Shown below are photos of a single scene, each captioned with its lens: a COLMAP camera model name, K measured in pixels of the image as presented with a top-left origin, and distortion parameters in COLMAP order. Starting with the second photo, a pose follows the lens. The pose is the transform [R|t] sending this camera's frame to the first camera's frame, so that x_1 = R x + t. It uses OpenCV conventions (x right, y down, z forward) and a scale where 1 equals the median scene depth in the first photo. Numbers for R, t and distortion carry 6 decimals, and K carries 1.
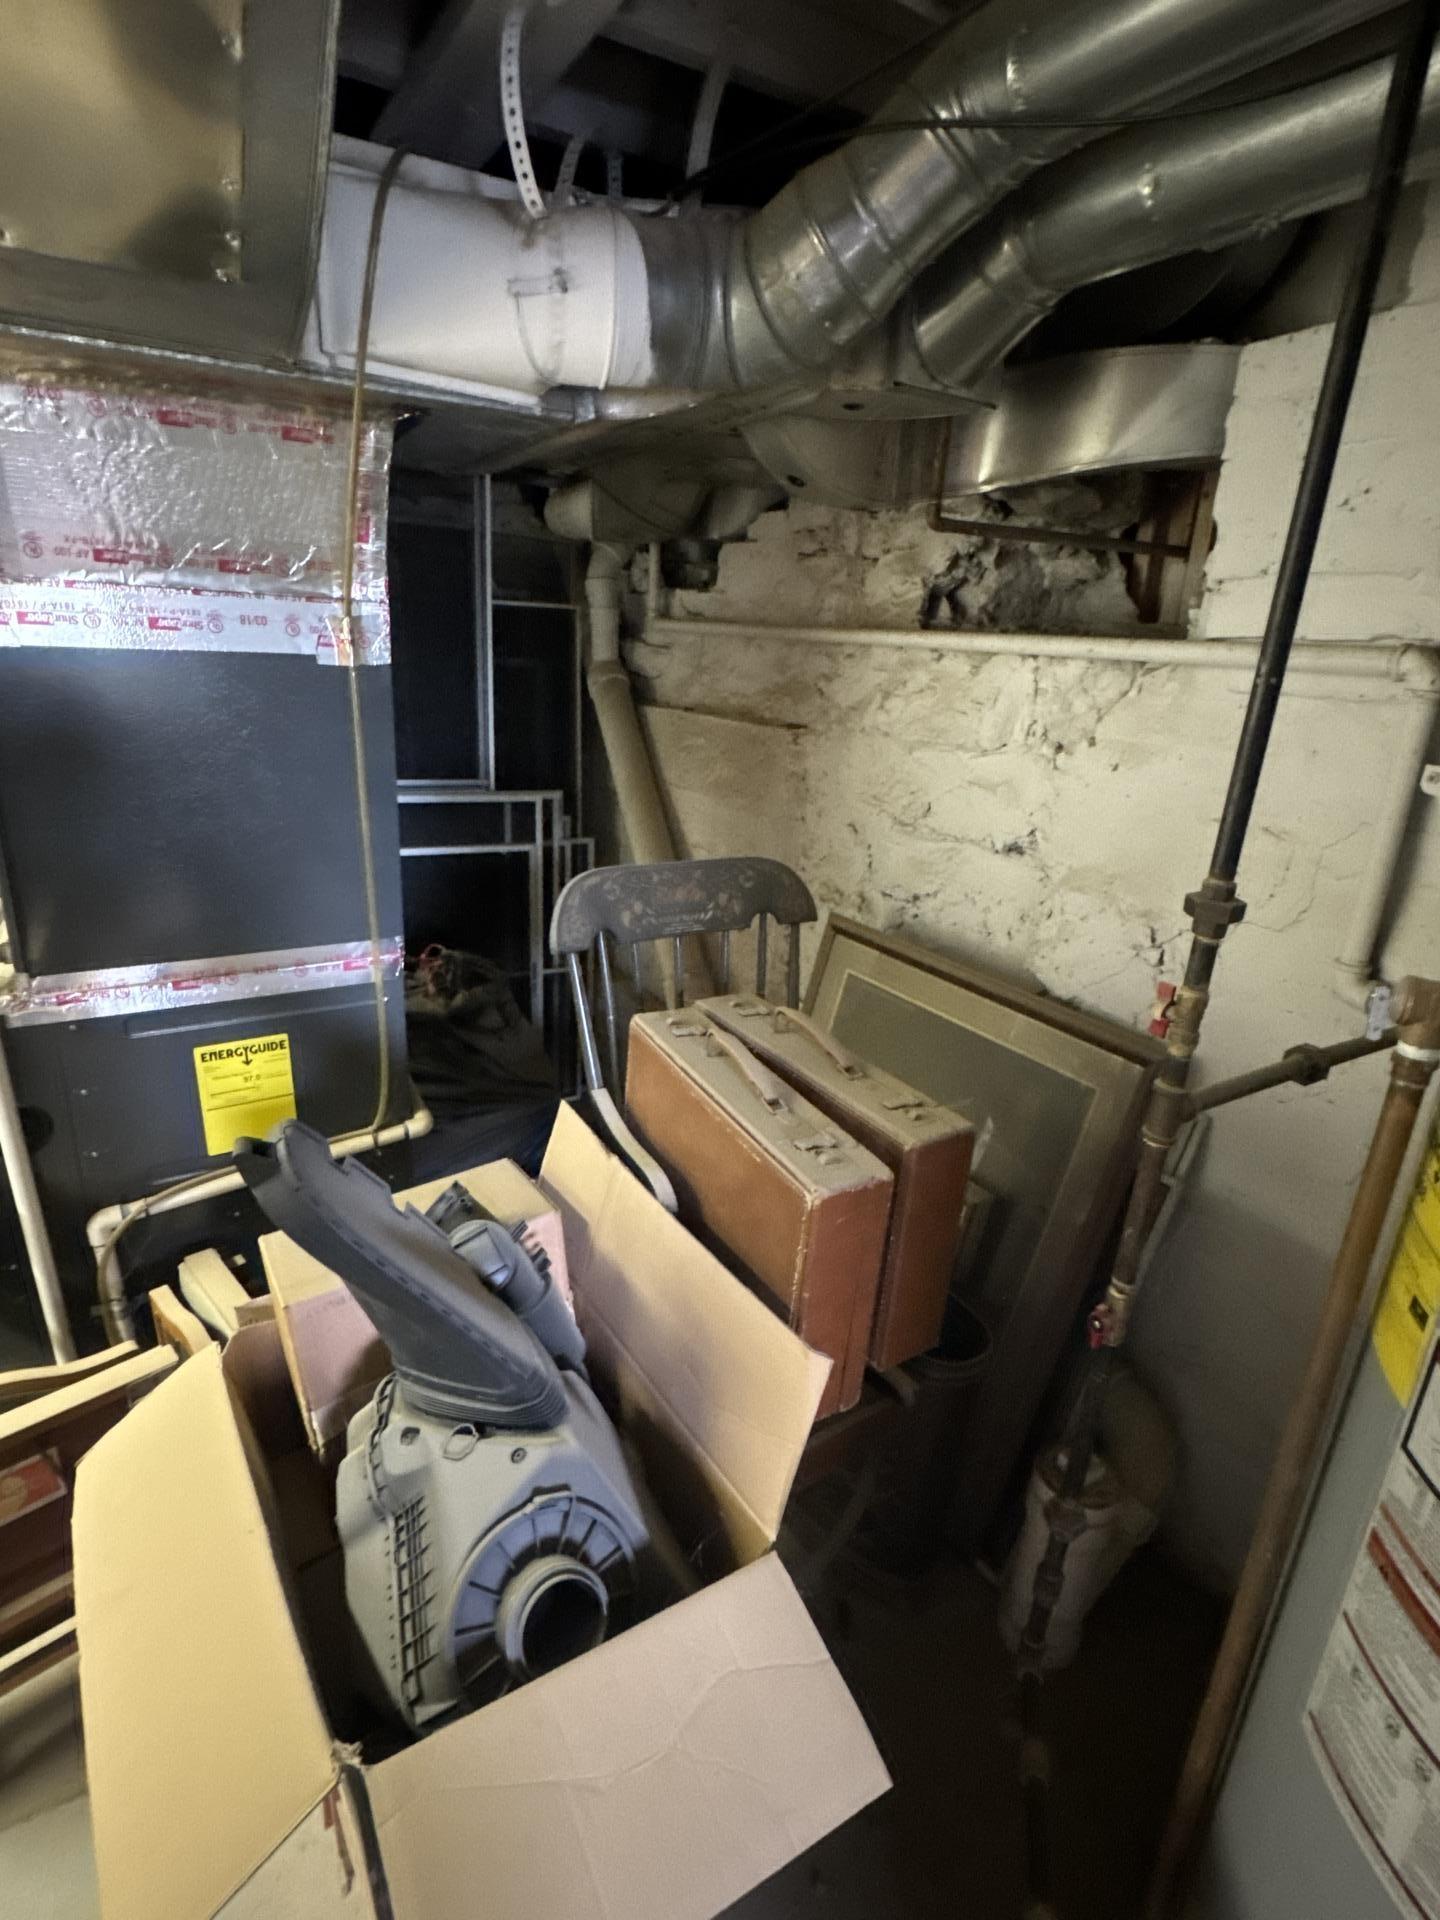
lens RADIAL K [[969.1, 0, 717.4], [0, 969.1, 958.4], [0, 0, 1]] dist [0.000032, 0.000572]
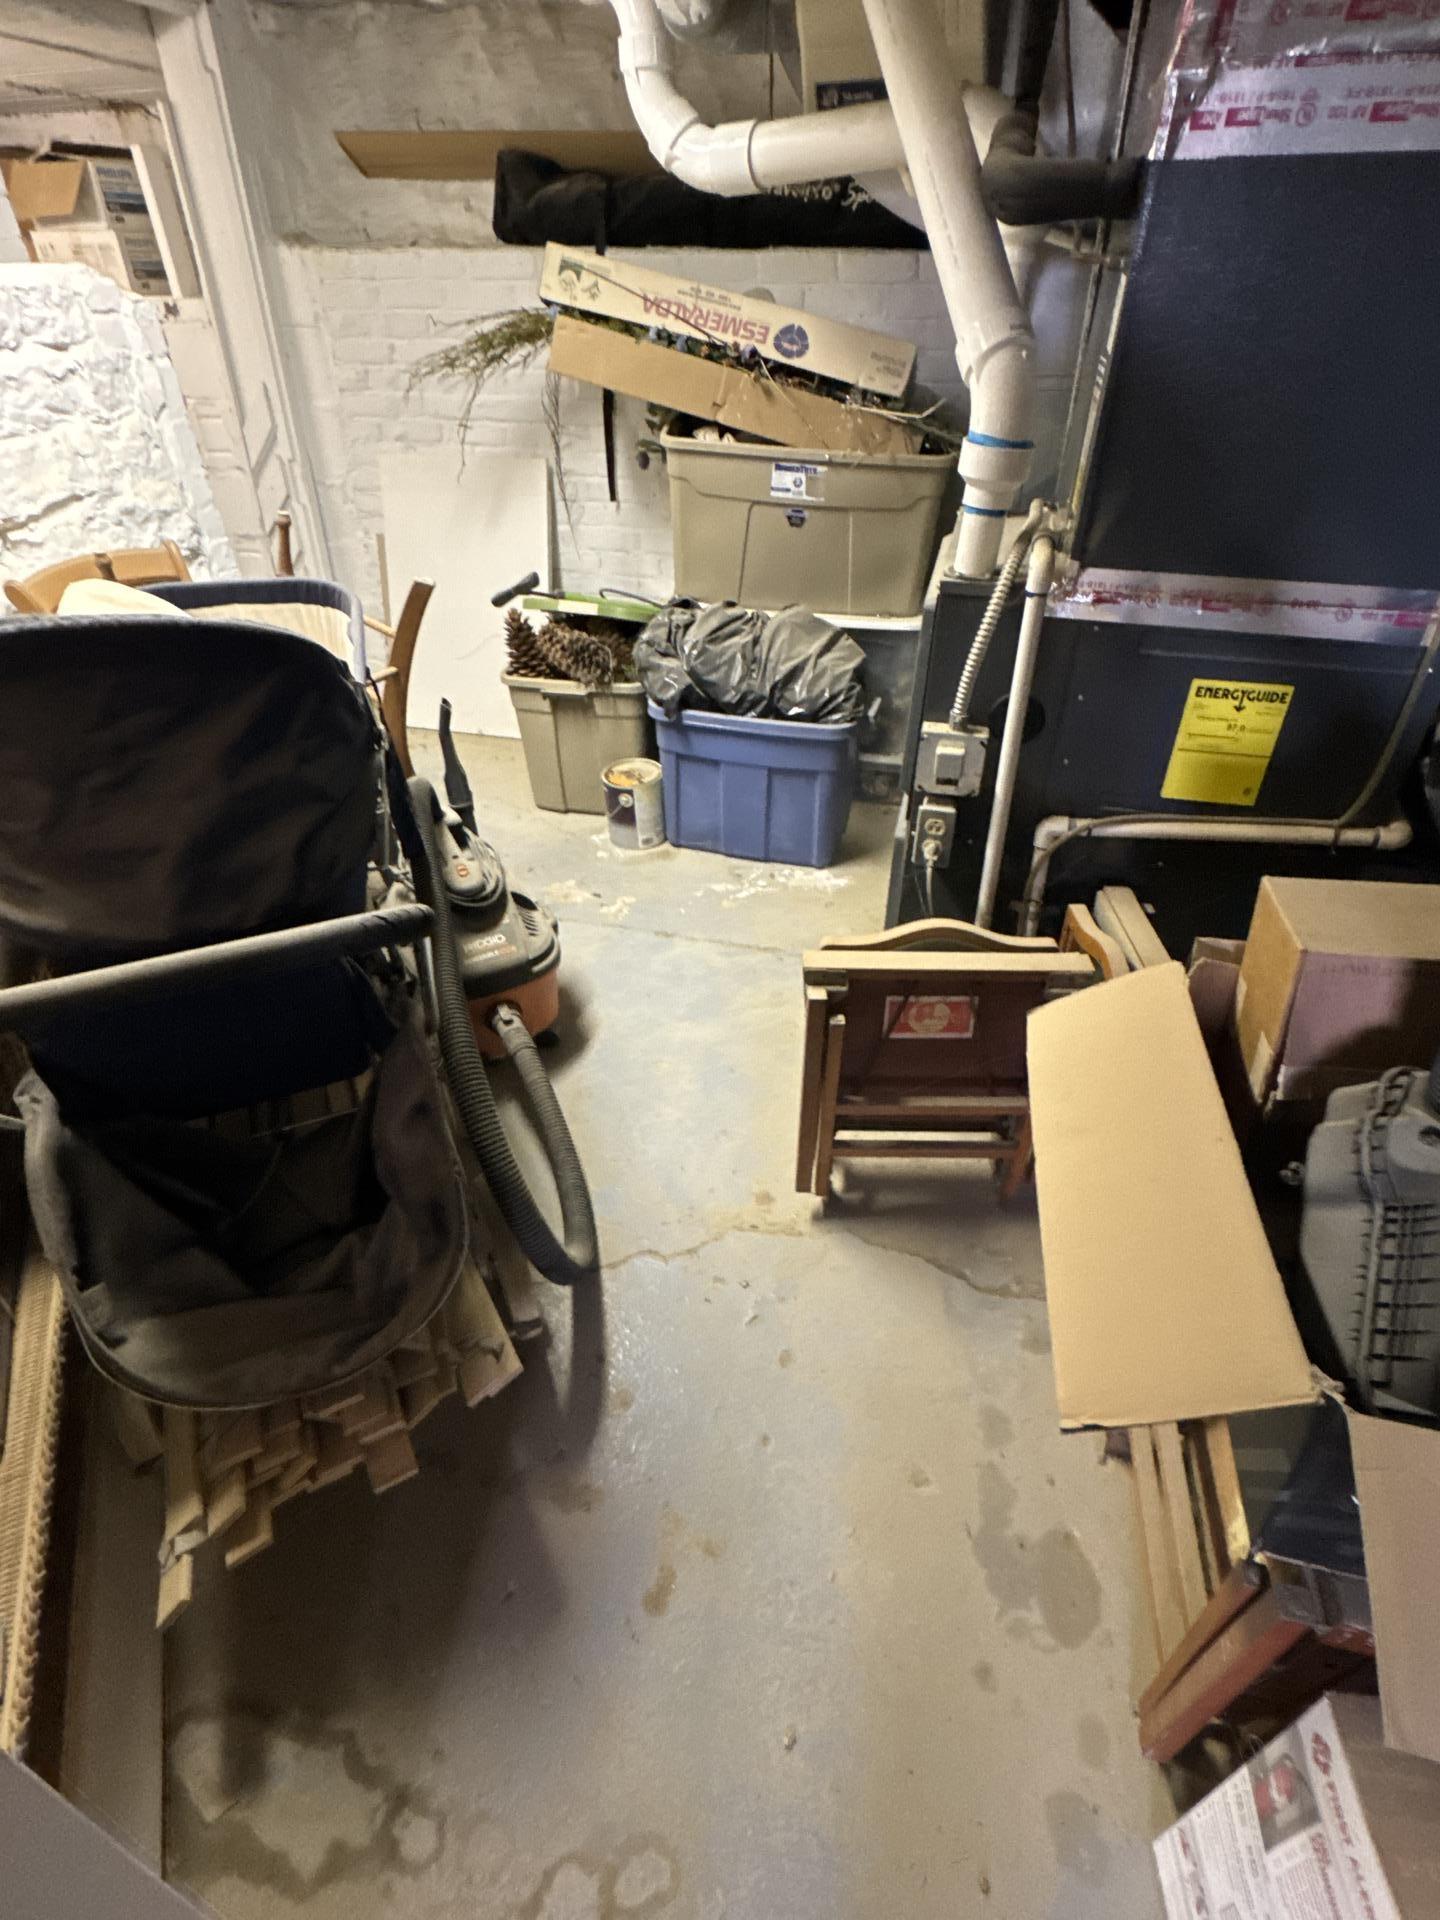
lens RADIAL K [[969.1, 0, 722.4], [0, 969.1, 961.4], [0, 0, 1]] dist [0.000032, 0.000572]
pose [[0.697248, 0.380294, -0.607636, -0.183061], [-0.200513, 0.917304, 0.344018, 0.112264], [0.688215, -0.118026, 0.715842, -0.020344]]
